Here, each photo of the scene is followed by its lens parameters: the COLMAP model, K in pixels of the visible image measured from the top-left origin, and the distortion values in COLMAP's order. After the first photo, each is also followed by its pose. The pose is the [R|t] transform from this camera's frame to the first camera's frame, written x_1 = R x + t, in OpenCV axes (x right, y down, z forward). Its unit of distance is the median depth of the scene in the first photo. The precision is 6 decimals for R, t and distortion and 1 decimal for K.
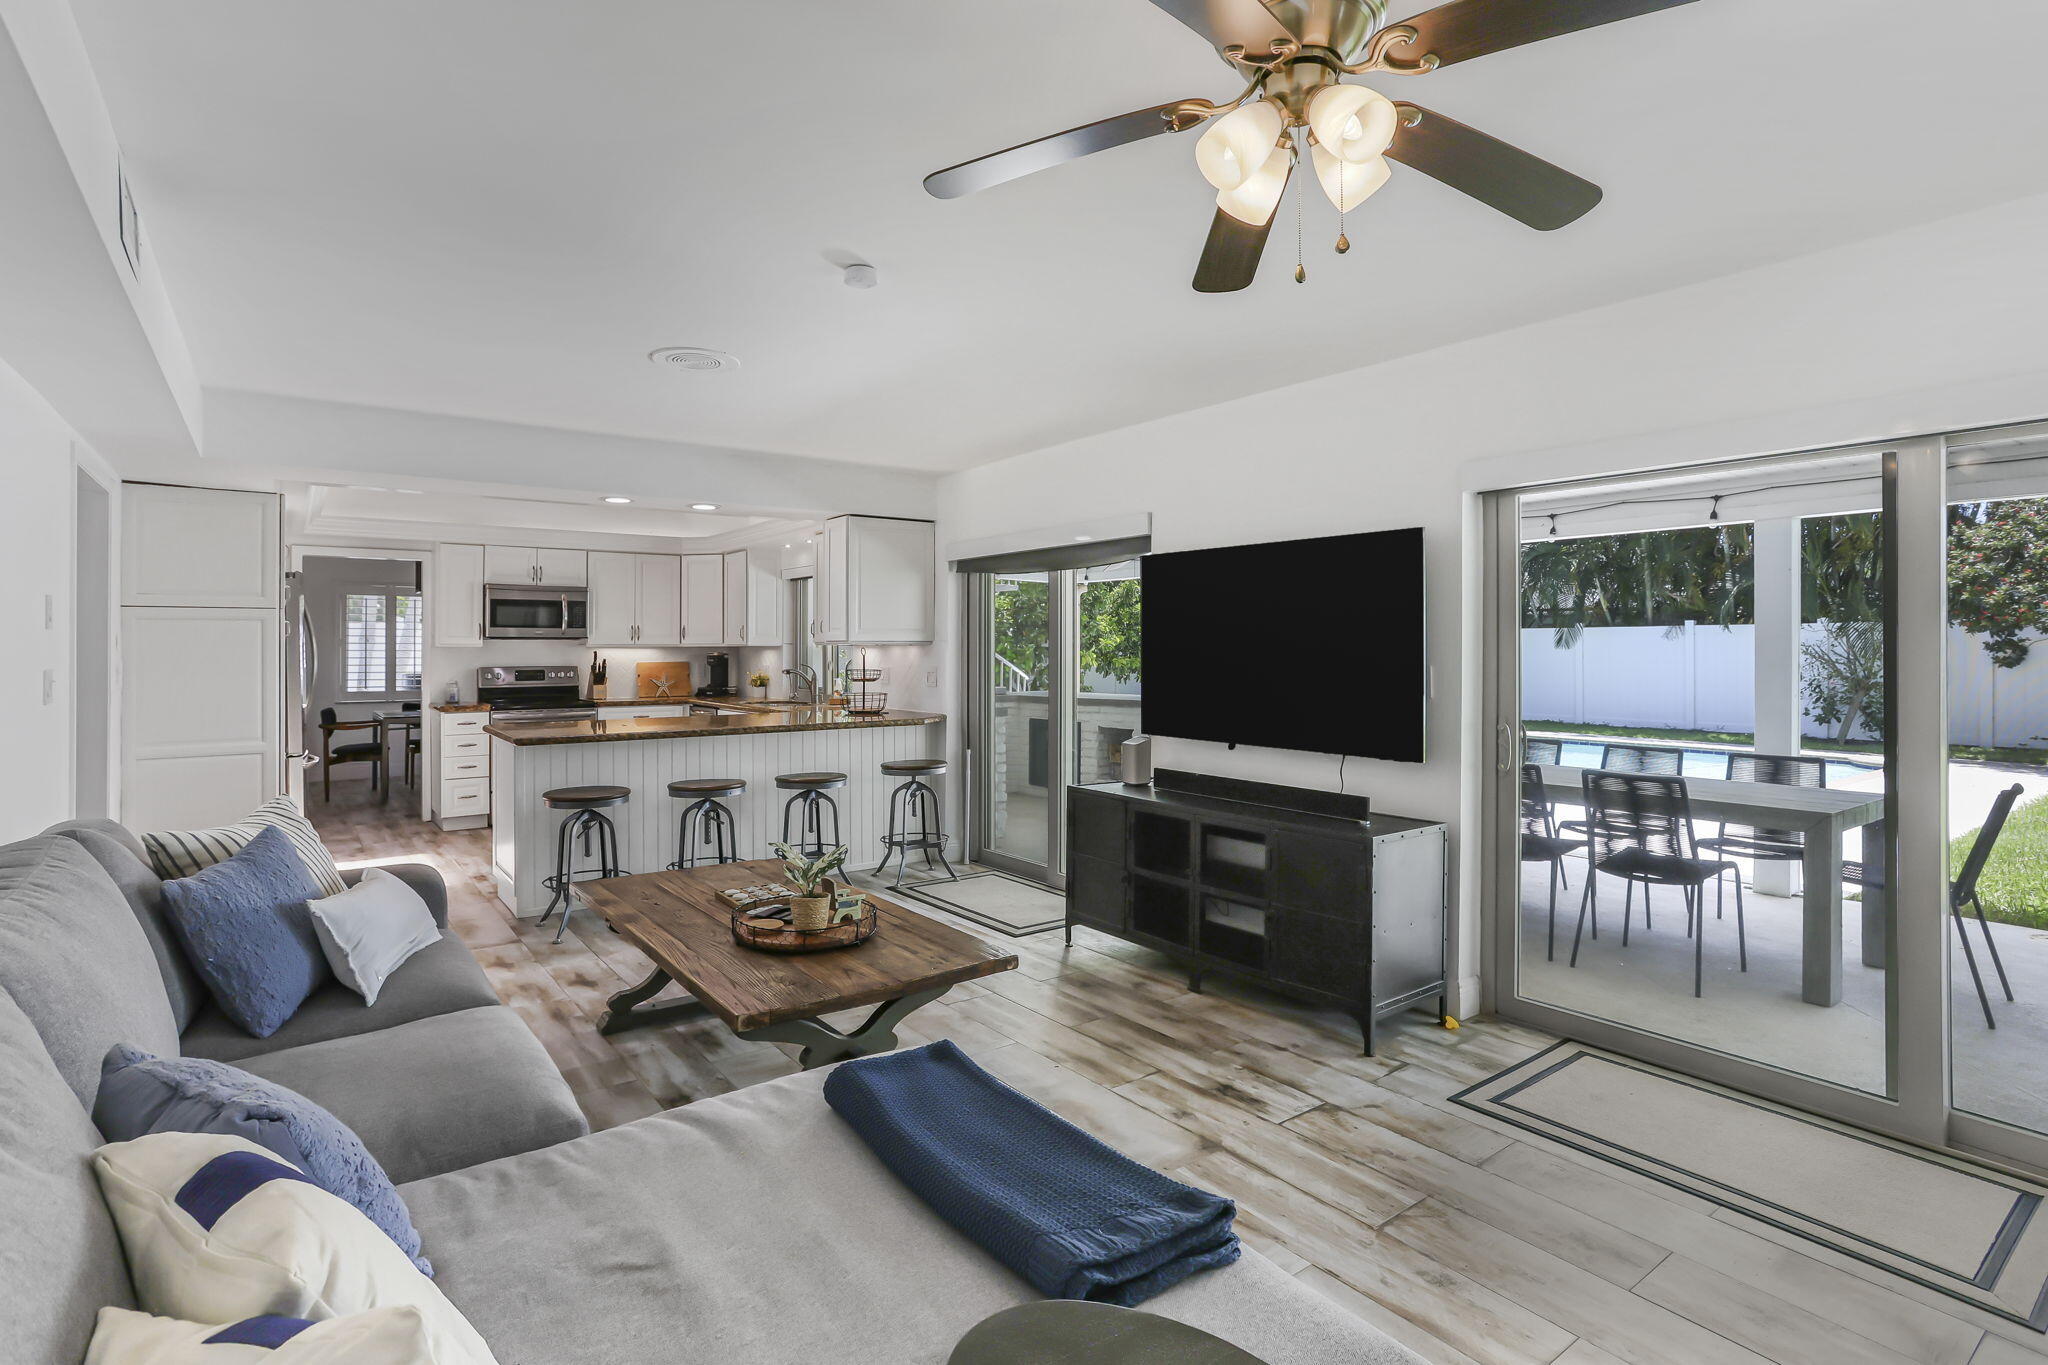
lens RADIAL K [[991.1, 0, 1017.1], [0, 991.1, 641.9], [0, 0, 1]] dist [-0.044570, 0.024331]
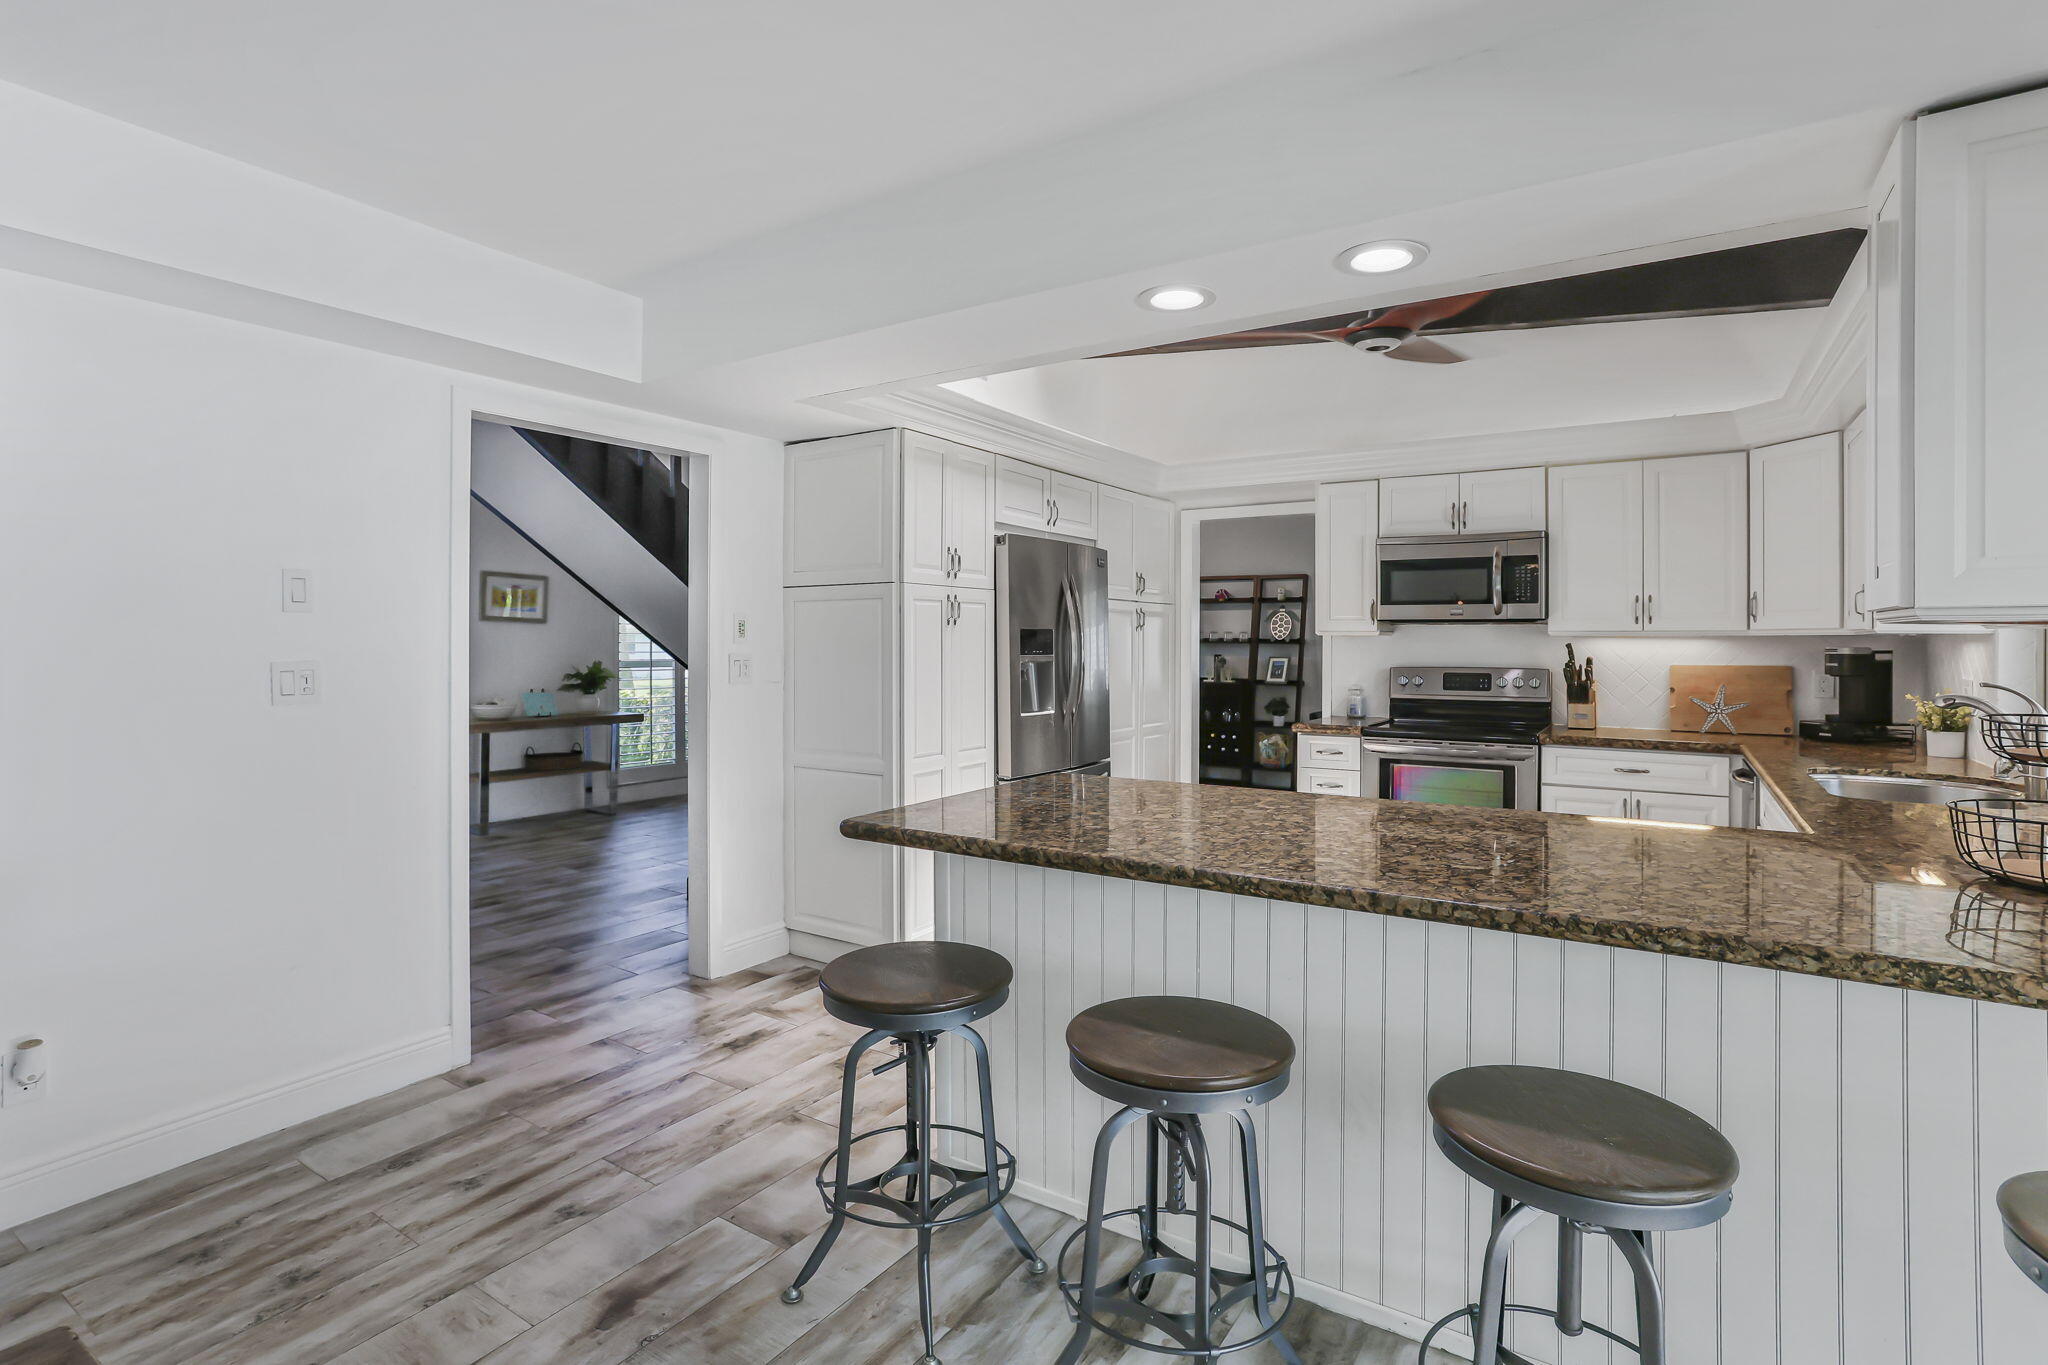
lens RADIAL K [[991.1, 0, 1032.5], [0, 991.1, 640.9], [0, 0, 1]] dist [-0.044570, 0.024331]
pose [[0.343641, 0.002411, -0.939098, -0.010184], [0.005106, 0.999977, 0.004436, 0.005275], [0.939087, -0.006320, 0.343620, 0.670034]]
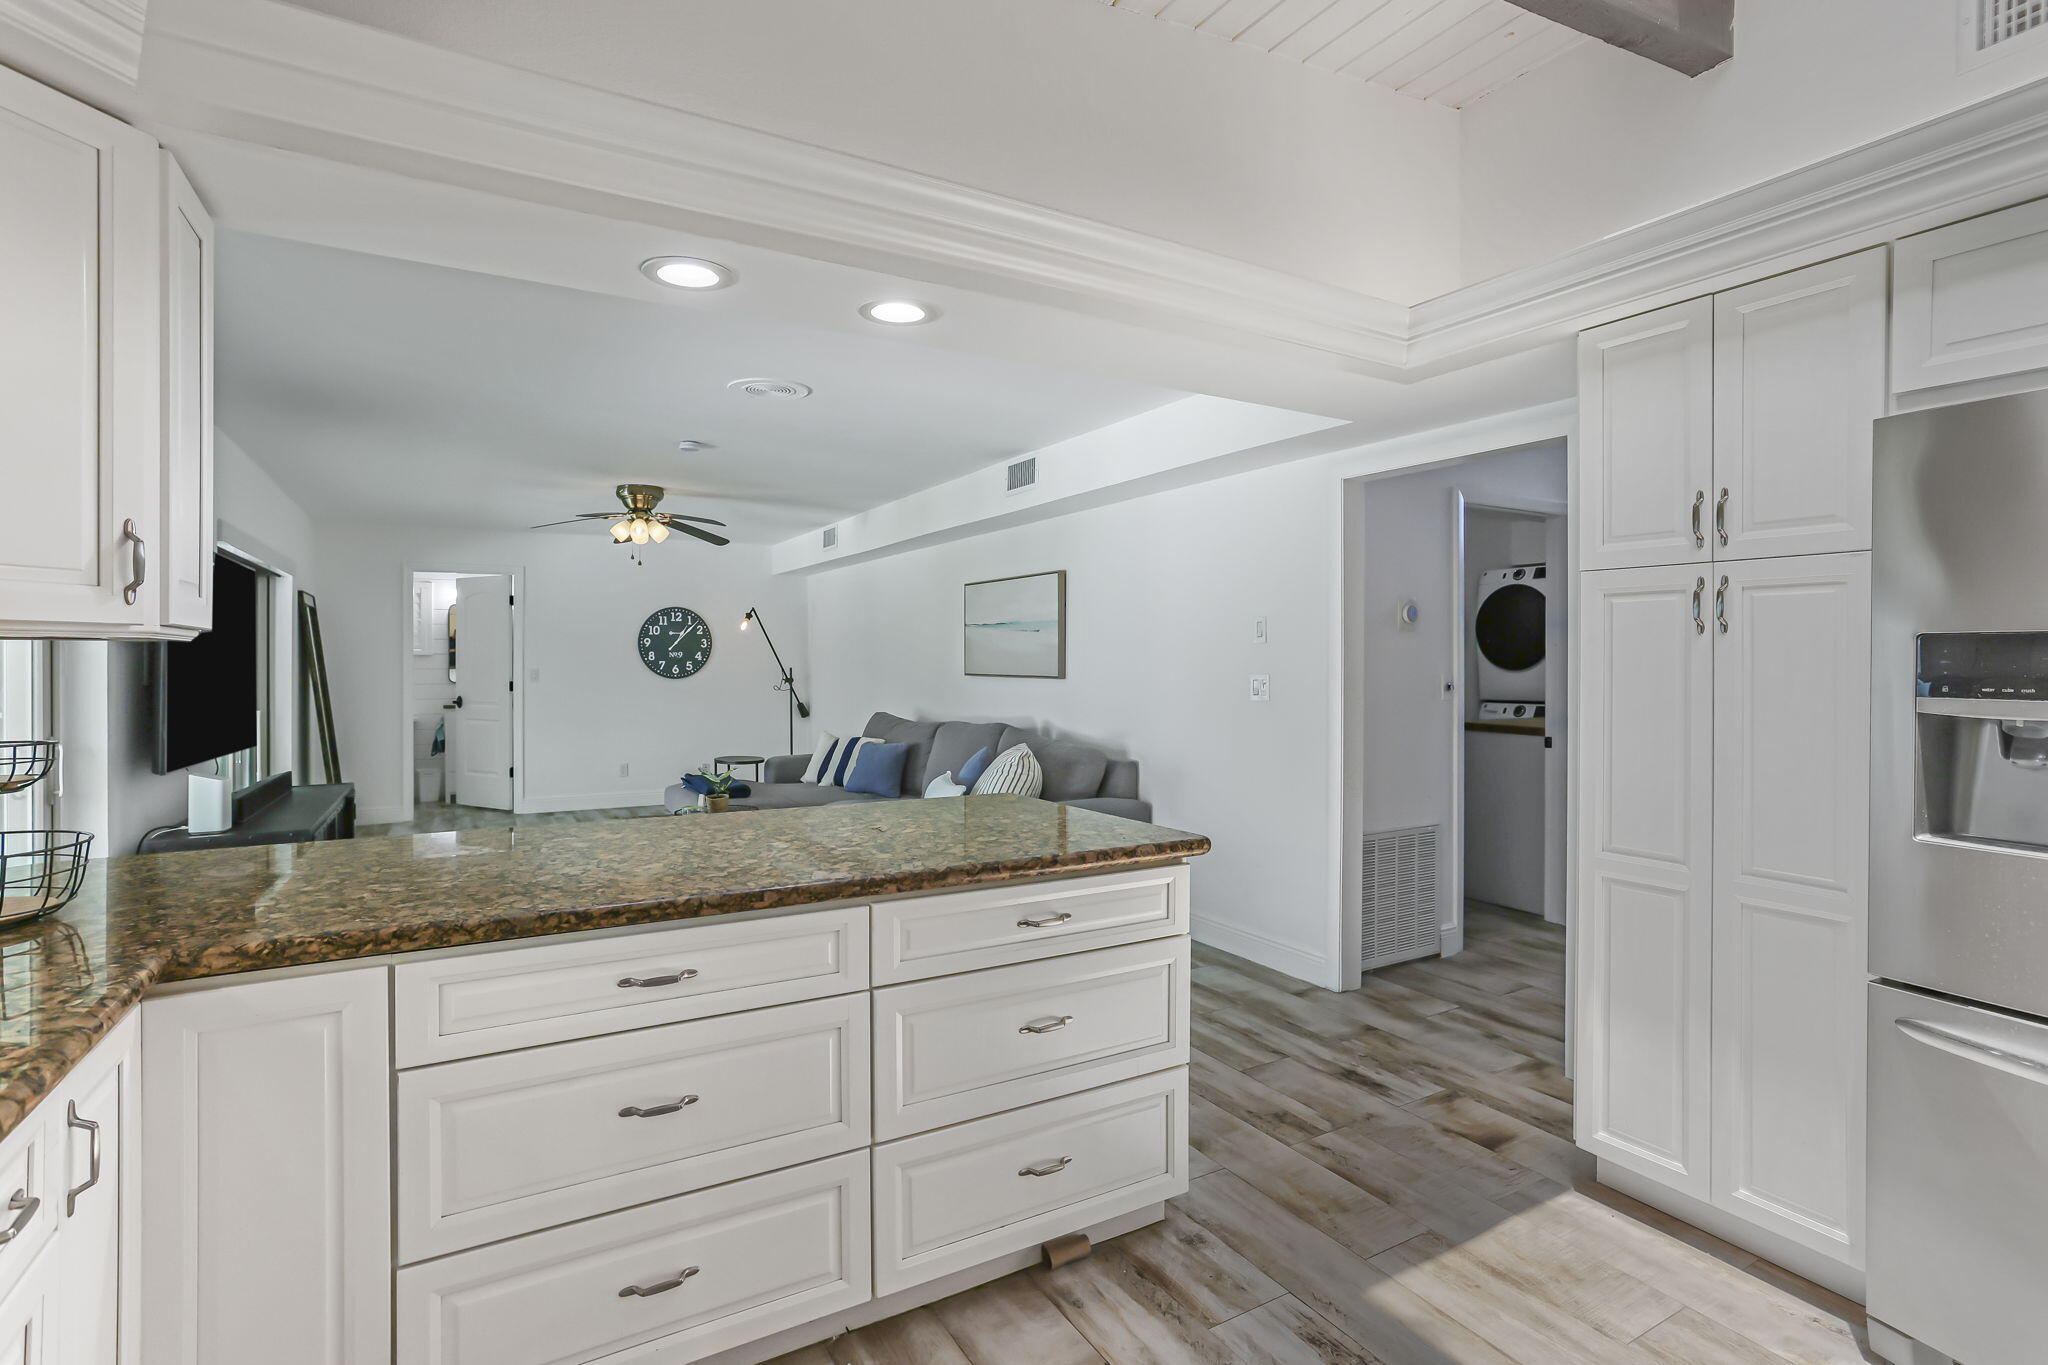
lens RADIAL K [[991.1, 0, 1023.7], [0, 991.1, 663.7], [0, 0, 1]] dist [-0.044570, 0.024331]
pose [[-0.991880, 0.000986, 0.127174, -0.440123], [0.000426, 0.999990, -0.004427, 0.010789], [-0.127177, -0.004337, -0.991871, 1.210963]]
